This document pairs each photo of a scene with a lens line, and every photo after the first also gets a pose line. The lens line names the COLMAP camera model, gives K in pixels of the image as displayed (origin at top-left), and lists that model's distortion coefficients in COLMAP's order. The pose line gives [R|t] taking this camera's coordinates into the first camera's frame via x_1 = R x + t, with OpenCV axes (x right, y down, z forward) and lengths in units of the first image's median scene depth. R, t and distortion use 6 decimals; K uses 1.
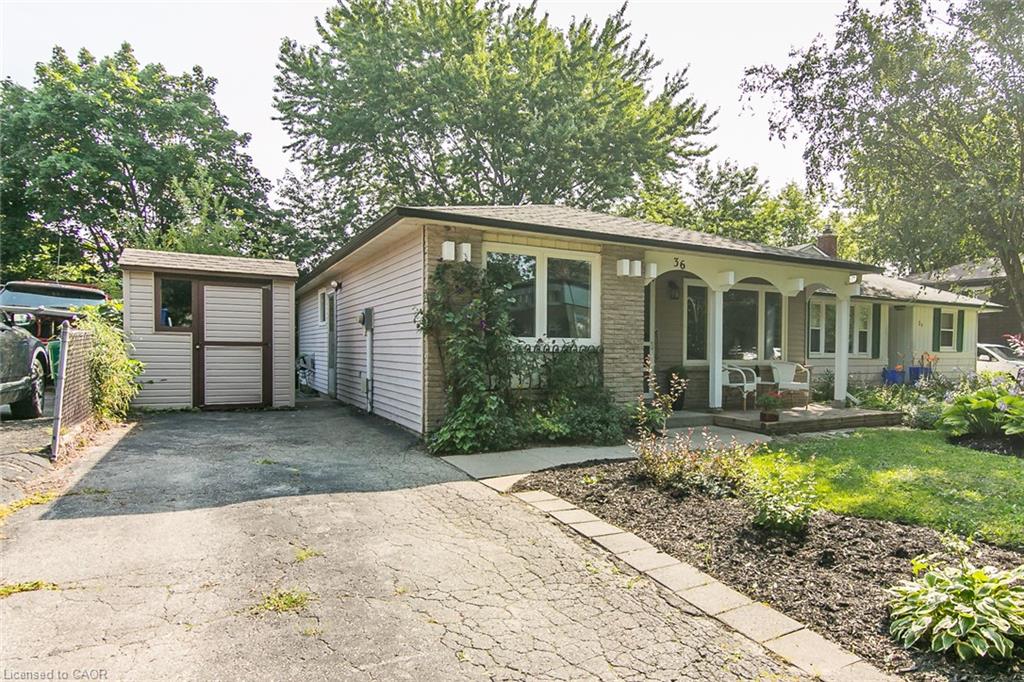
lens RADIAL K [[634.2, 0, 604.3], [0, 634.2, 361.3], [0, 0, 1]] dist [-0.001337, 0.002635]
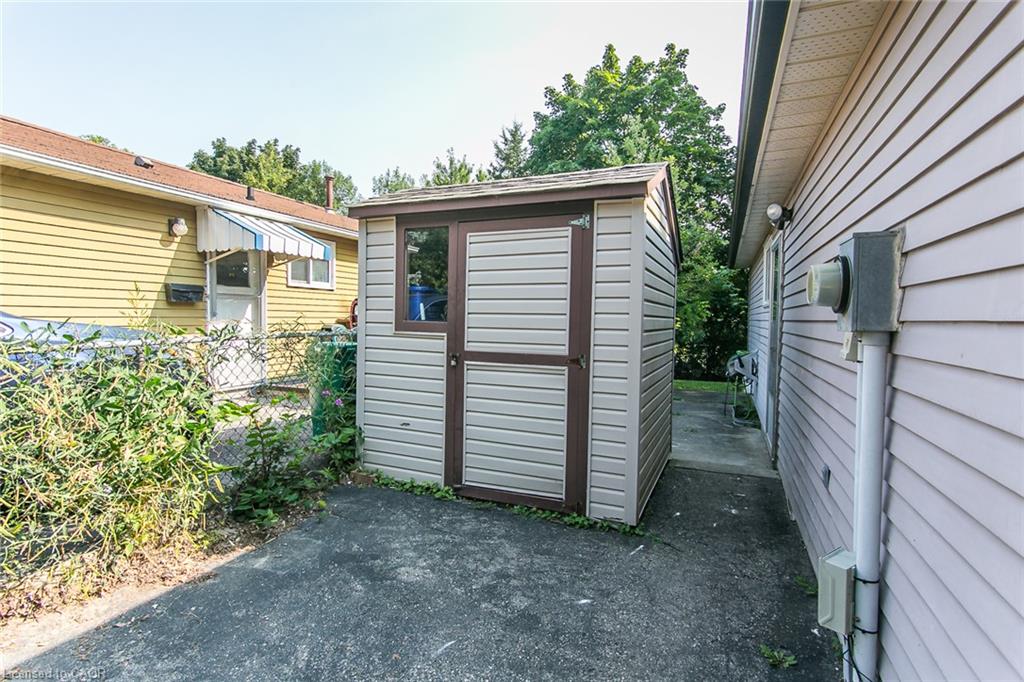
lens RADIAL K [[505.2, 0, 496.9], [0, 505.2, 337.9], [0, 0, 1]] dist [-0.011311, 0.000704]
pose [[0.558308, 0.031932, -0.829019, -0.303621], [-0.019646, 0.999488, 0.025267, -0.051291], [0.829401, 0.002180, 0.558649, 0.807009]]
